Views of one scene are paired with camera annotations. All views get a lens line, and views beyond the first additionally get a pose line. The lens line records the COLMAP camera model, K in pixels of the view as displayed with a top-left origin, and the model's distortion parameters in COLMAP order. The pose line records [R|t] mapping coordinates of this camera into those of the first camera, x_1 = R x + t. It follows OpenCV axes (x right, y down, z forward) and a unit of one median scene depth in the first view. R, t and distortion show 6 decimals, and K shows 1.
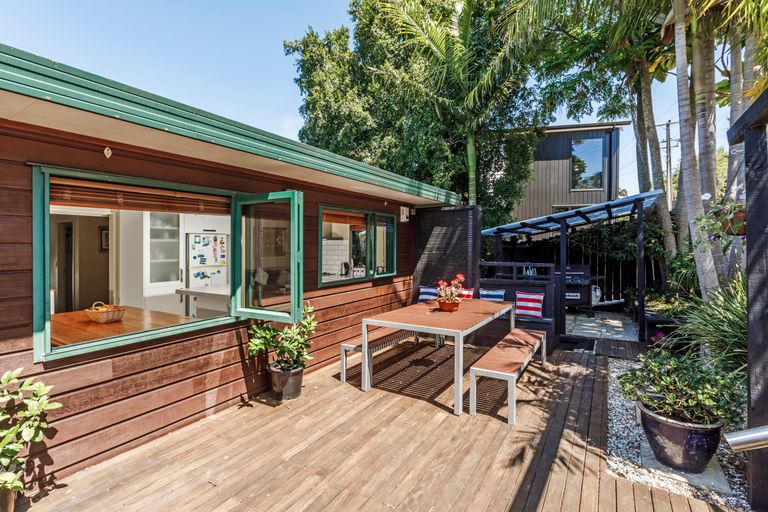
lens RADIAL K [[350.2, 0, 386.7], [0, 350.2, 249.2], [0, 0, 1]] dist [0.014397, 0.000502]
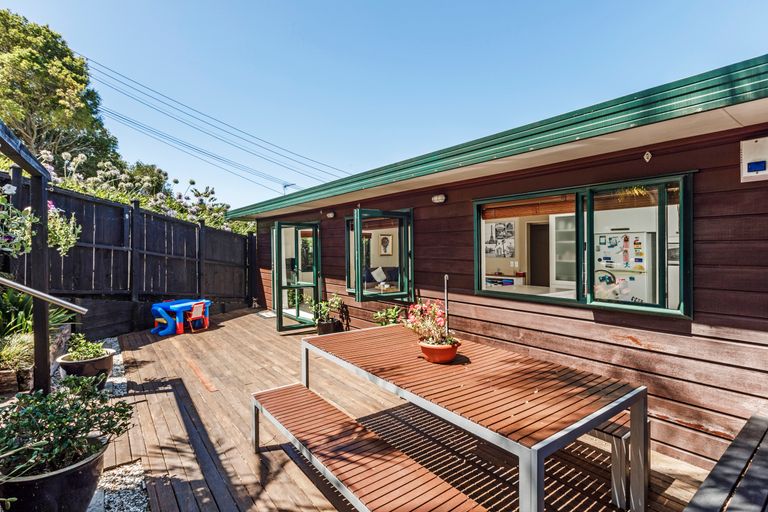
lens RADIAL K [[369.0, 0, 390.9], [0, 369.0, 248.1], [0, 0, 1]] dist [0.000167, 0.000102]
pose [[-0.332695, -0.005259, -0.943020, 0.554104], [-0.006203, 0.999975, -0.003388, -0.000510], [0.943014, 0.004722, -0.332719, 0.808252]]
